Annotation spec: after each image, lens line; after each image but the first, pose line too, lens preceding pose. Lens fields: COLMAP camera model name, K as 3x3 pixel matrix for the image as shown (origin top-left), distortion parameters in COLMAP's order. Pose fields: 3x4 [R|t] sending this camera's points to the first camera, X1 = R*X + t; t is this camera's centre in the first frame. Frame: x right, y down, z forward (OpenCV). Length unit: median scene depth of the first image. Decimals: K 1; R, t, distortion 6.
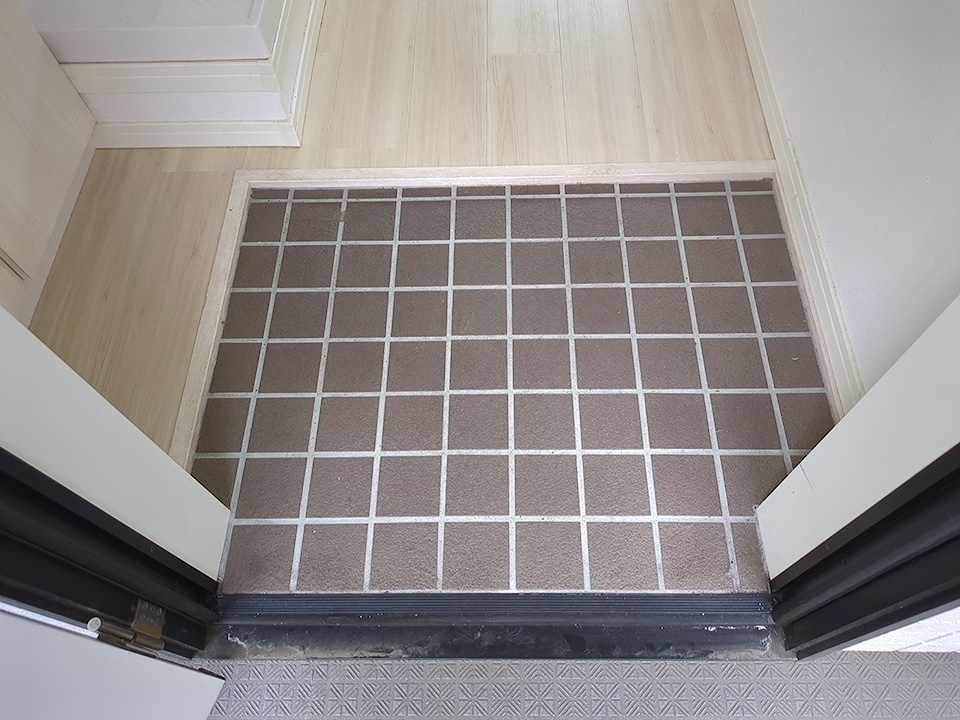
lens RADIAL K [[717.2, 0, 484.5], [0, 717.2, 355.0], [0, 0, 1]] dist [0.037149, -0.039029]
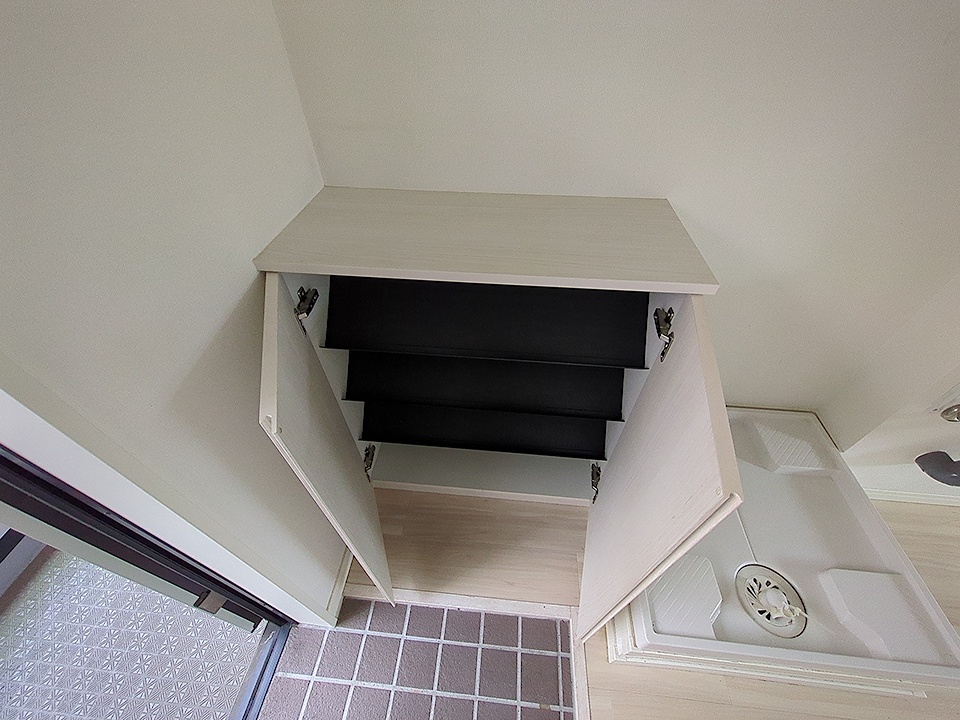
lens RADIAL K [[377.2, 0, 480.0], [0, 377.2, 360.0], [0, 0, 1]] dist [-0.001231, 0.000101]
pose [[-0.086239, 0.730392, -0.677562, -0.186241], [-0.862411, 0.285778, 0.417826, -0.562437], [0.498809, 0.620370, 0.605253, 0.146048]]
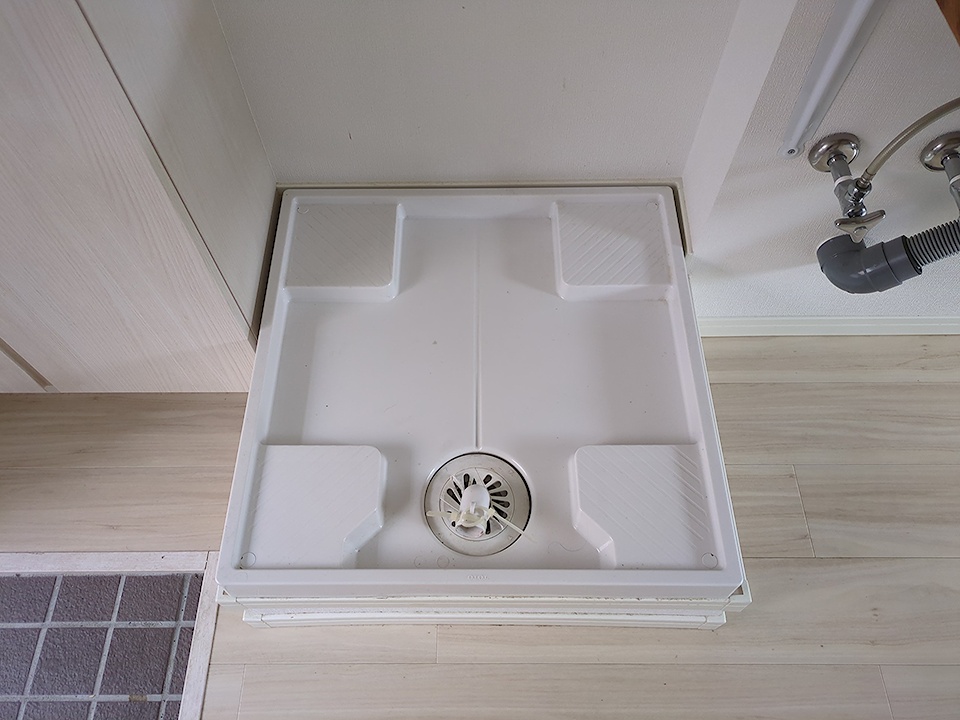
lens RADIAL K [[727.9, 0, 477.4], [0, 727.9, 357.6], [0, 0, 1]] dist [0.038470, -0.031548]
pose [[0.005320, 0.880640, -0.473757, -0.143403], [-0.860884, 0.245075, 0.445889, -0.987398], [0.508773, 0.405477, 0.759433, 0.426801]]
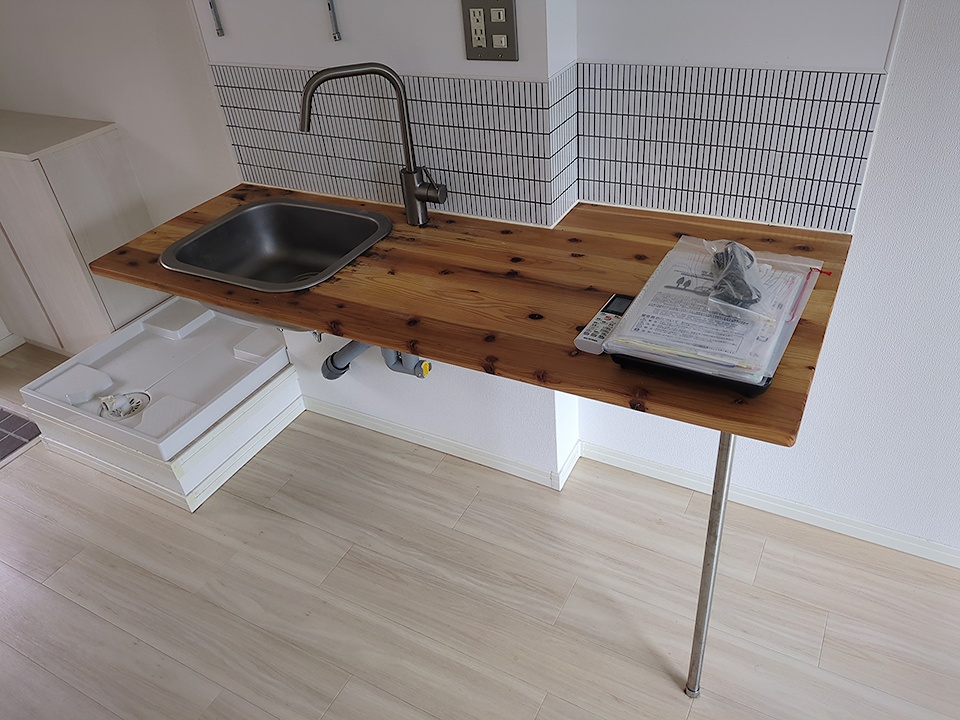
lens RADIAL K [[717.2, 0, 484.5], [0, 717.2, 355.0], [0, 0, 1]] dist [0.037149, -0.039029]
pose [[-0.469595, 0.562217, -0.680730, 0.334581], [-0.708910, 0.219460, 0.670287, -2.414186], [0.526239, 0.797339, 0.295504, 0.920708]]
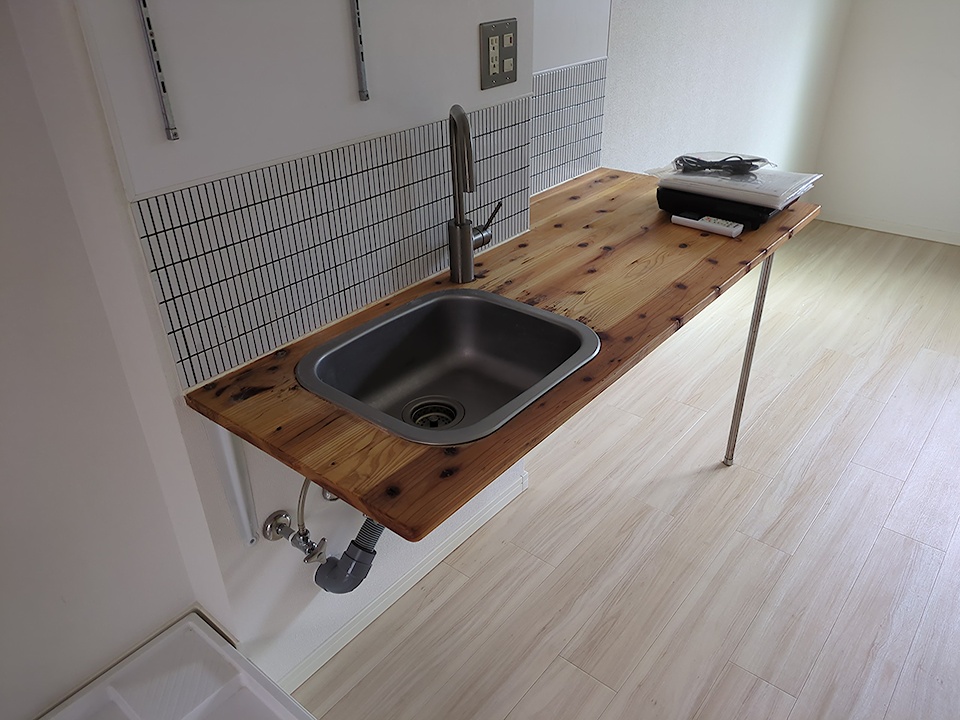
lens RADIAL K [[711.3, 0, 477.4], [0, 711.3, 369.1], [0, 0, 1]] dist [0.039248, -0.048322]
pose [[0.774055, 0.335413, -0.536971, 0.056743], [-0.549251, 0.777603, -0.306035, -1.037071], [0.314902, 0.531820, 0.786133, 0.213385]]
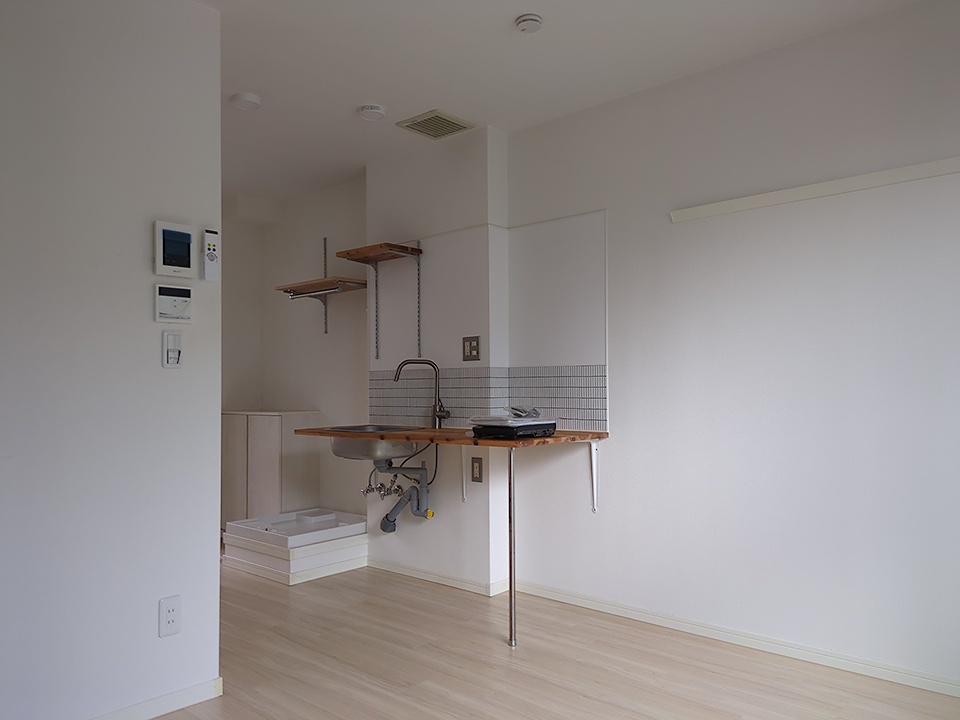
lens RADIAL K [[717.2, 0, 484.5], [0, 717.2, 355.0], [0, 0, 1]] dist [0.037149, -0.039029]
pose [[-0.663413, 0.008268, -0.748208, 1.394745], [-0.631801, 0.529542, 0.566051, -3.419768], [0.400888, 0.848244, -0.346081, 1.877186]]
